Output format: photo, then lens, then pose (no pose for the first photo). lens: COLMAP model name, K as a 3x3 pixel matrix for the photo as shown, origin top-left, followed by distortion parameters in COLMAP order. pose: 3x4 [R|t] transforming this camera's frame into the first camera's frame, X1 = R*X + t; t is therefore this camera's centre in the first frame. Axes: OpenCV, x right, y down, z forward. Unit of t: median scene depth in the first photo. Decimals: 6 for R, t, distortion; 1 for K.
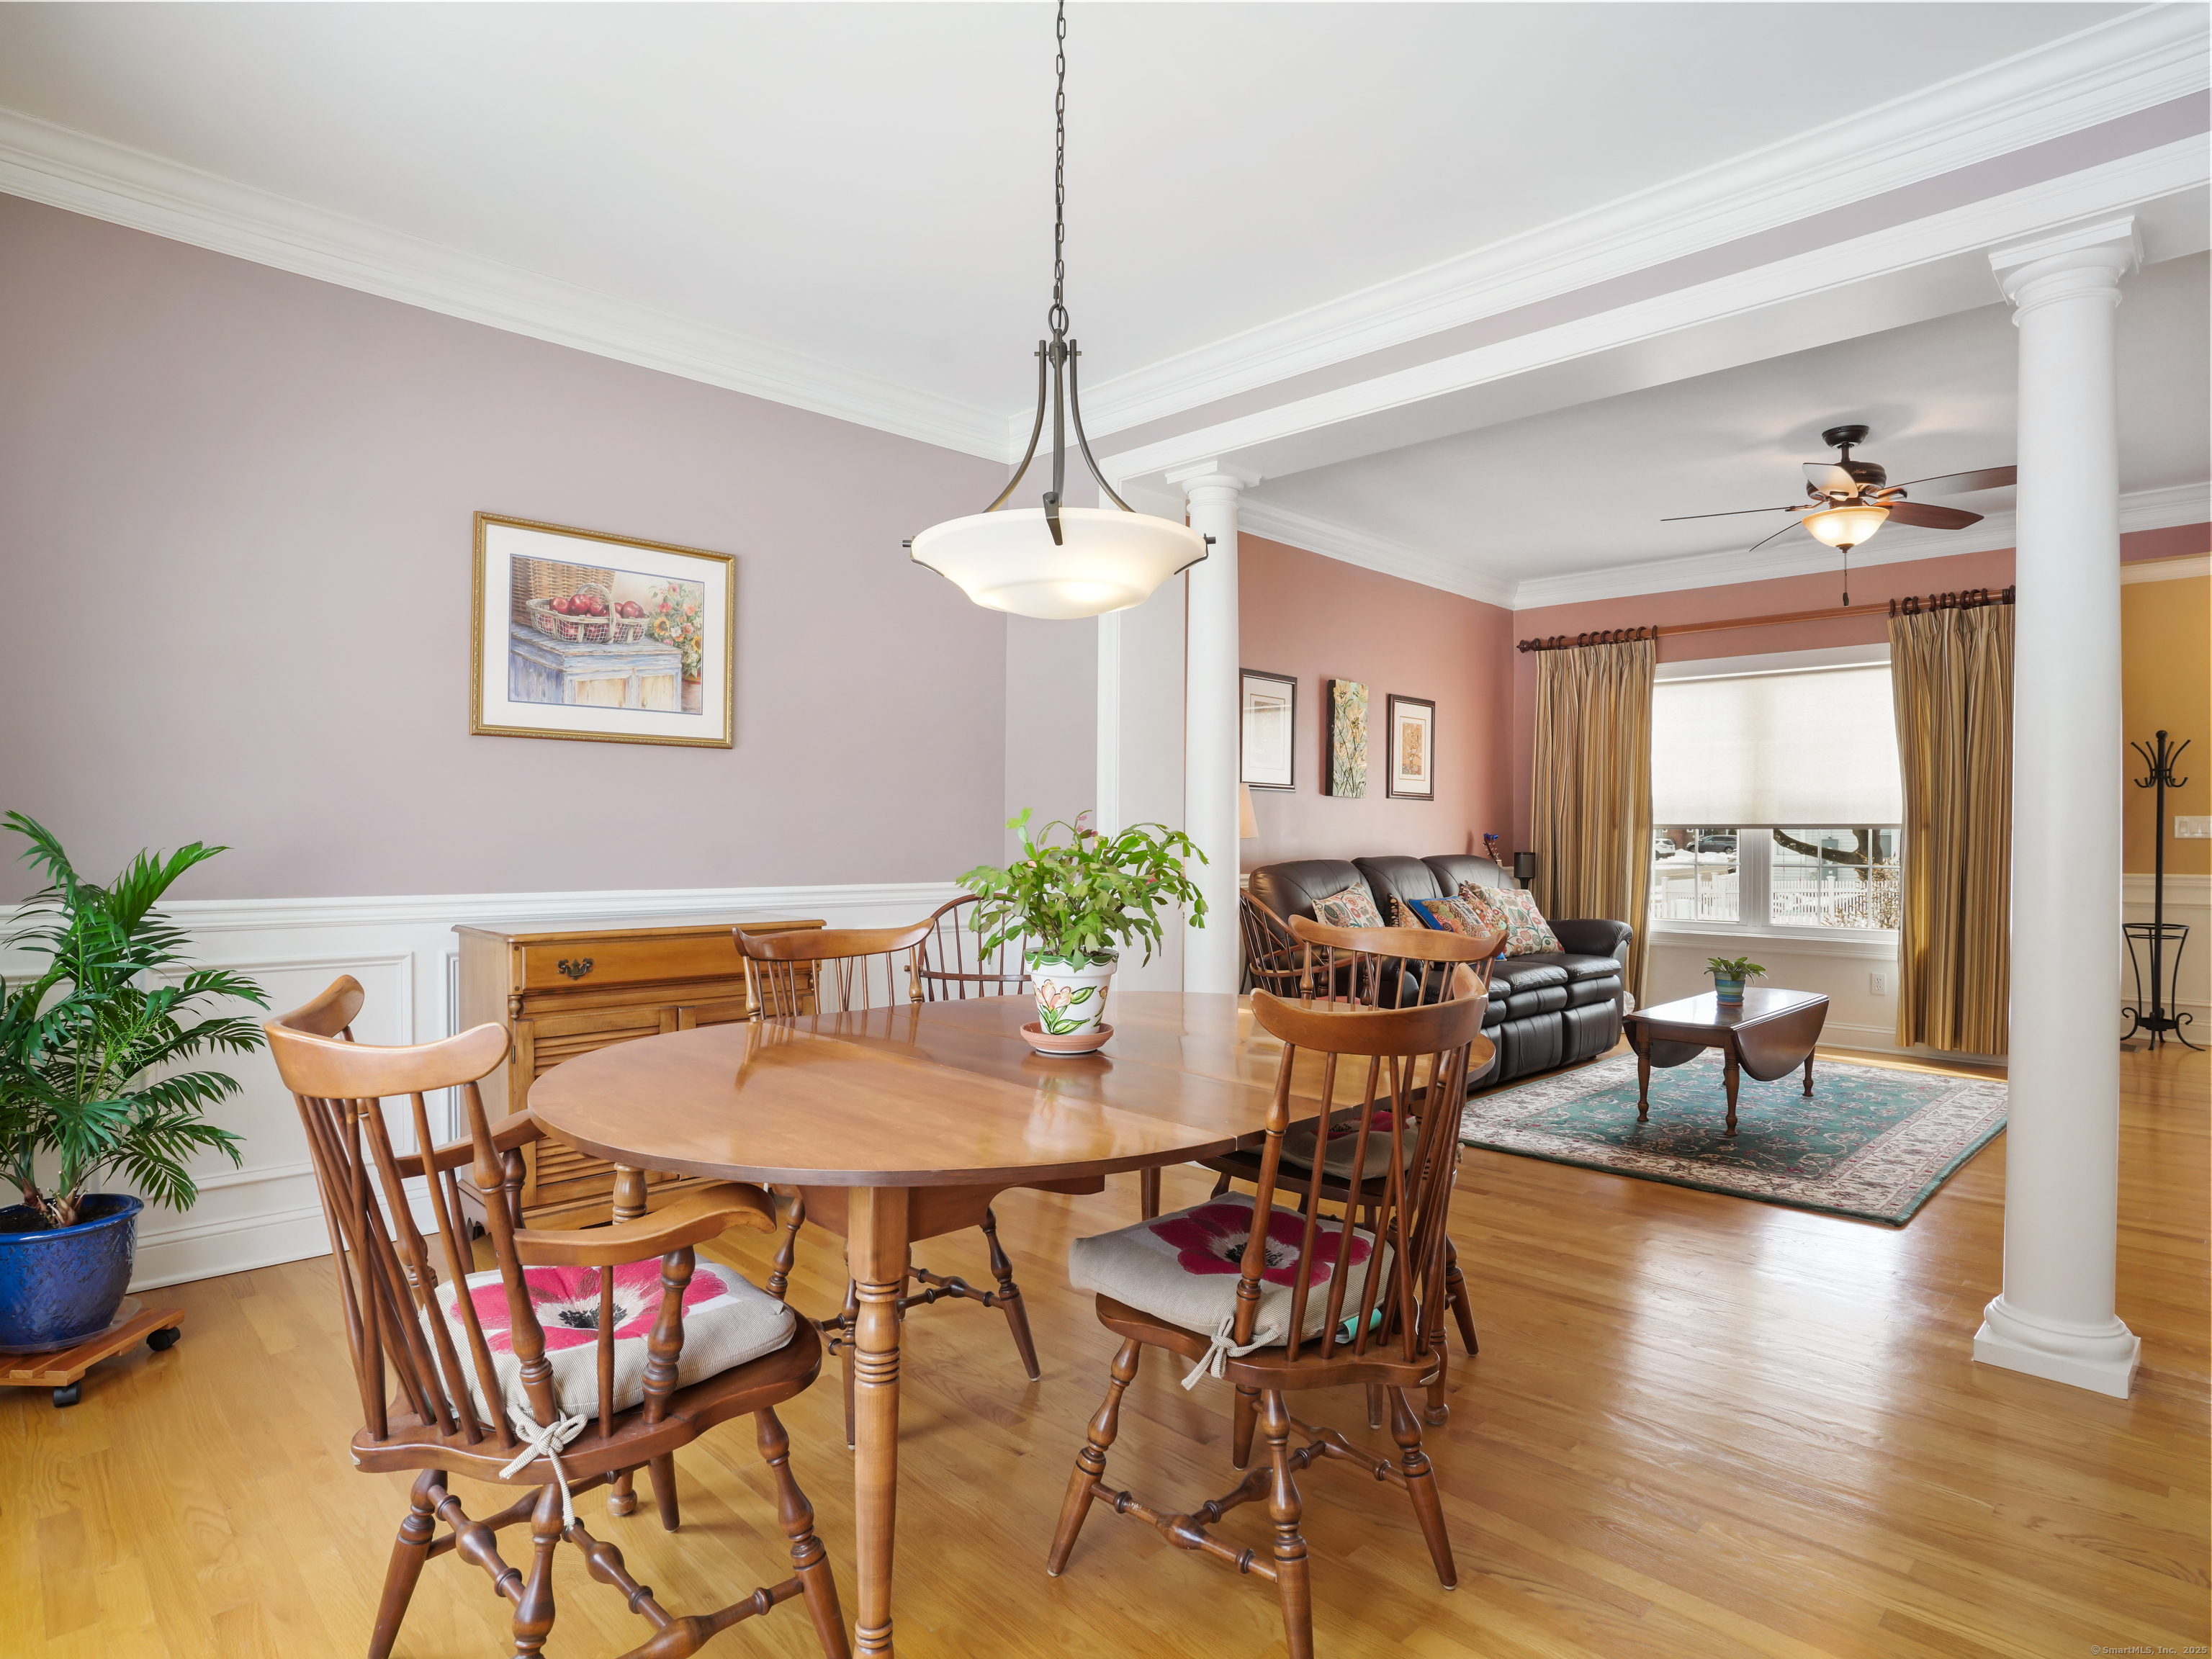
lens RADIAL K [[1220.0, 0, 1094.2], [0, 1220.0, 845.0], [0, 0, 1]] dist [-0.082347, 0.037393]
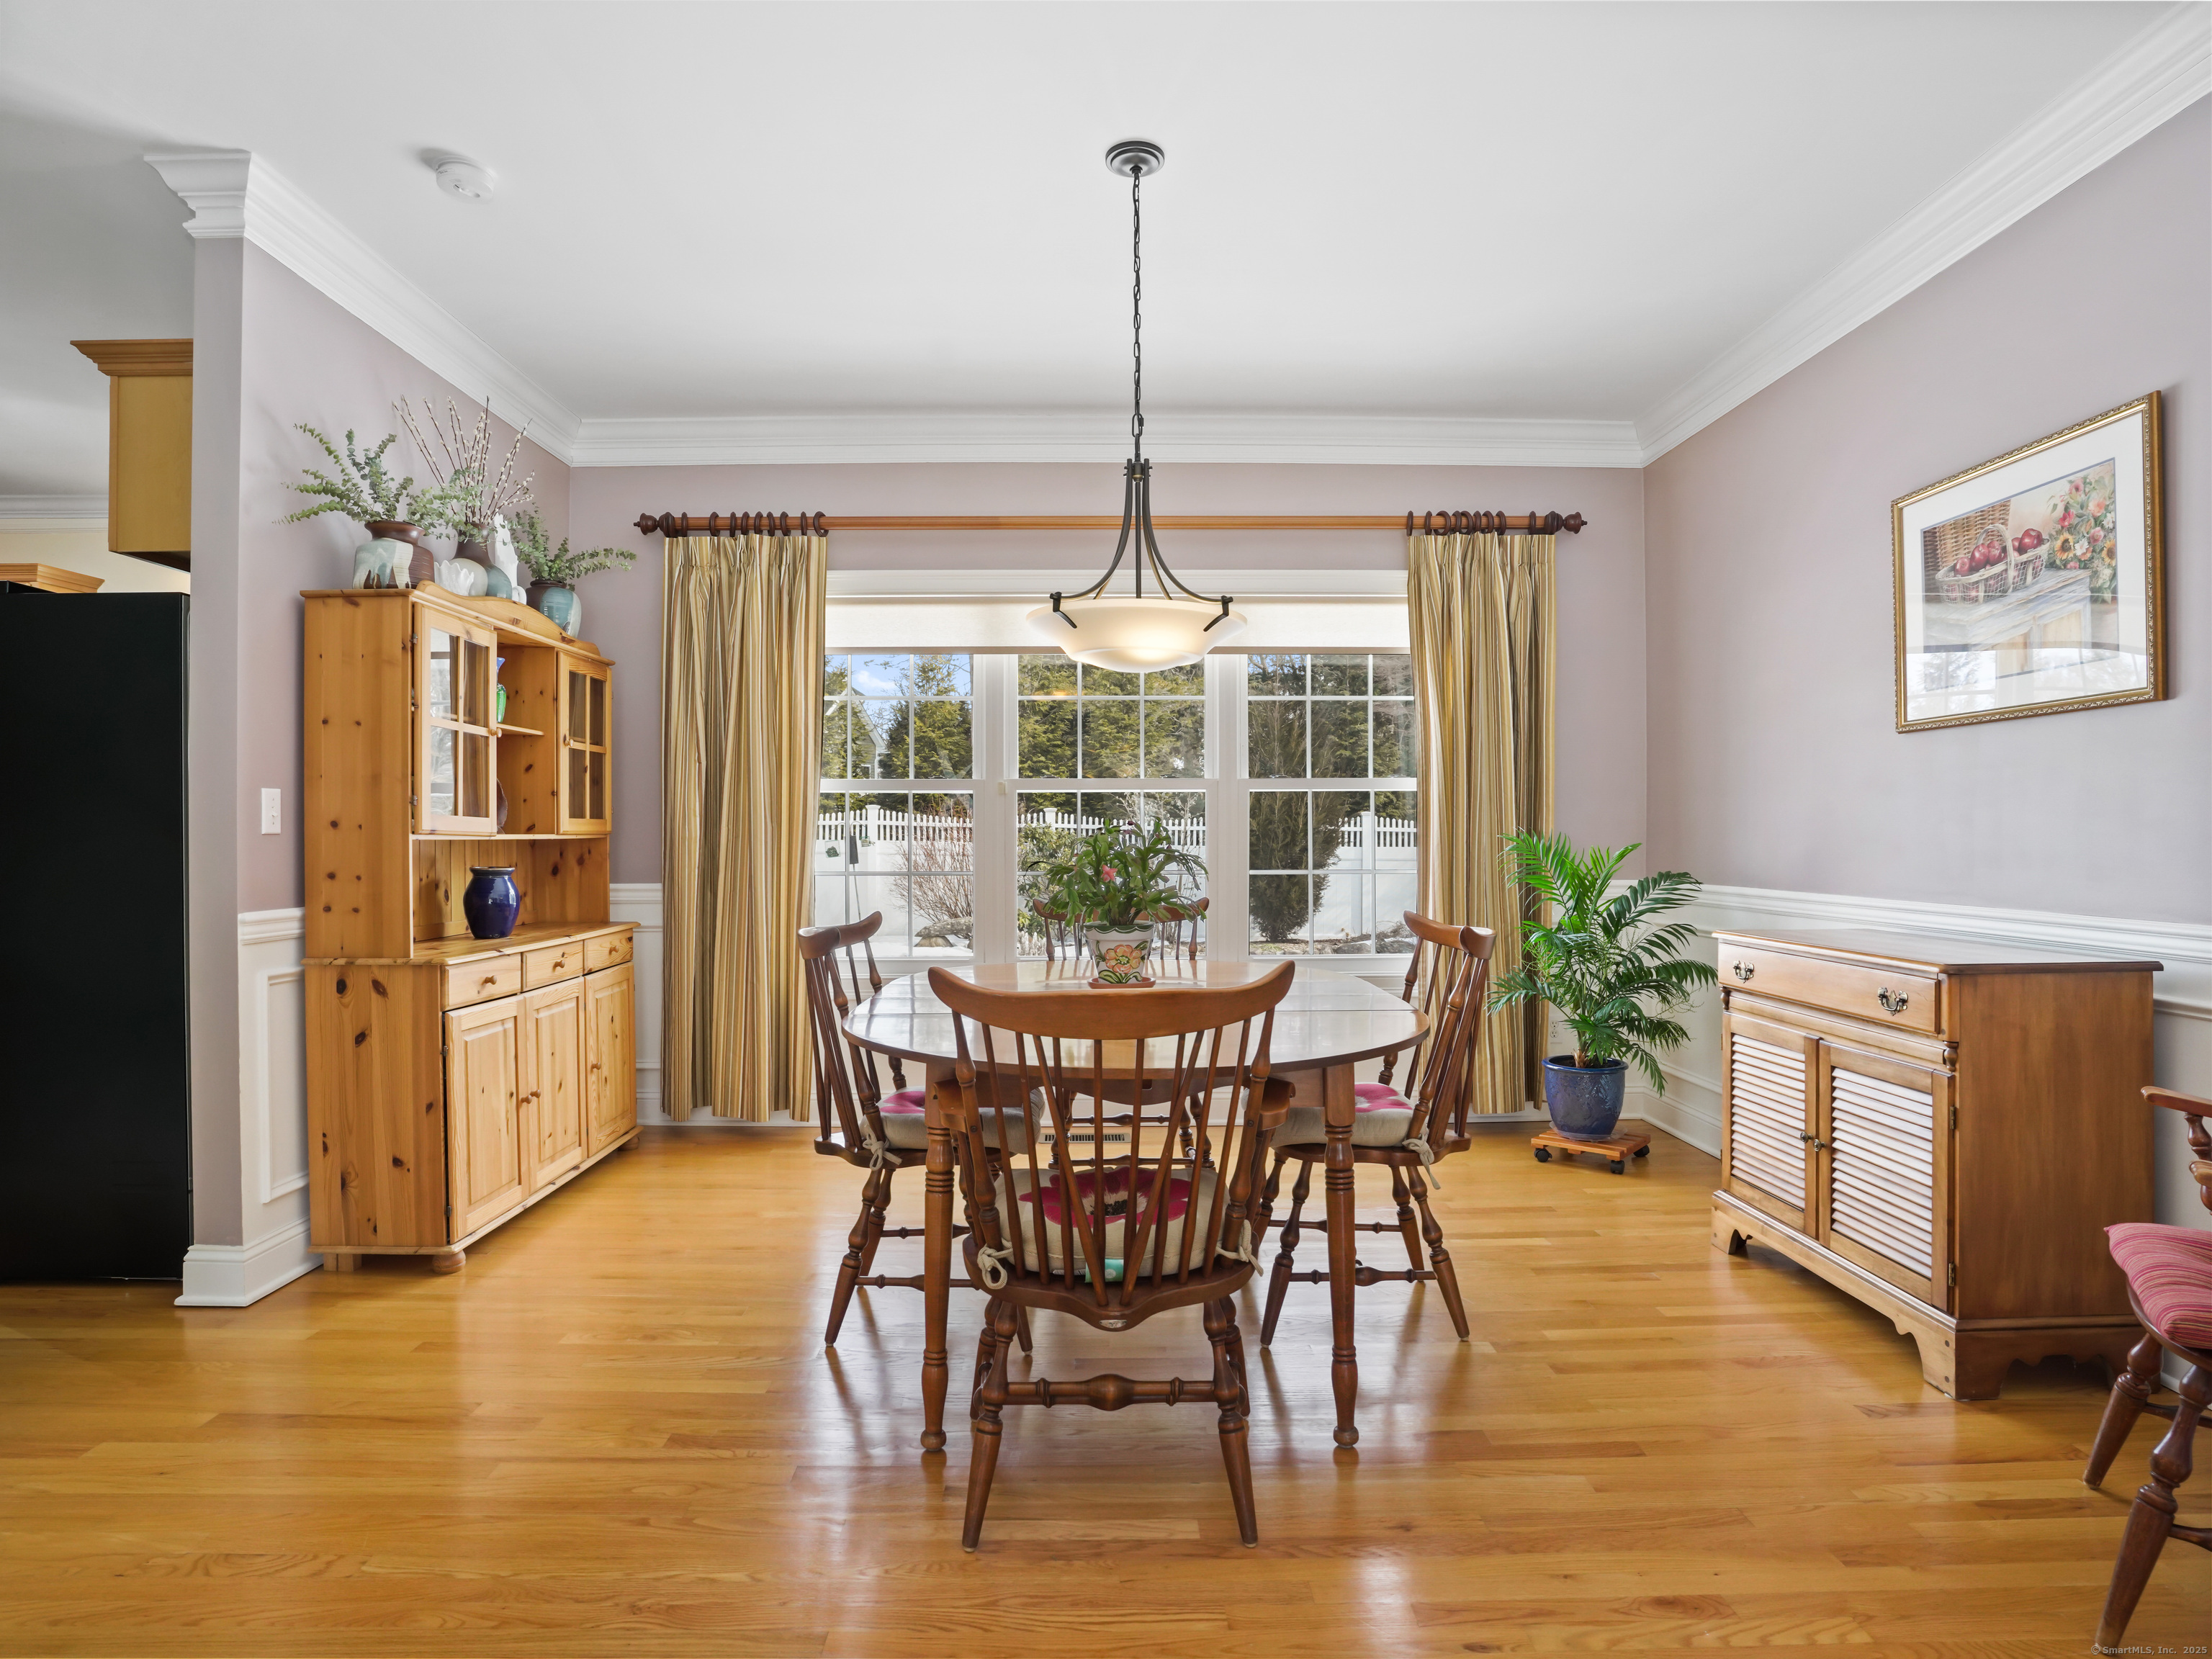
lens RADIAL K [[1220.0, 0, 1095.9], [0, 1220.0, 838.5], [0, 0, 1]] dist [-0.082347, 0.037393]
pose [[-0.691073, -0.004374, -0.722771, 0.358425], [-0.009093, 0.999955, 0.002643, -0.002965], [0.722727, 0.008399, -0.691082, 0.704612]]
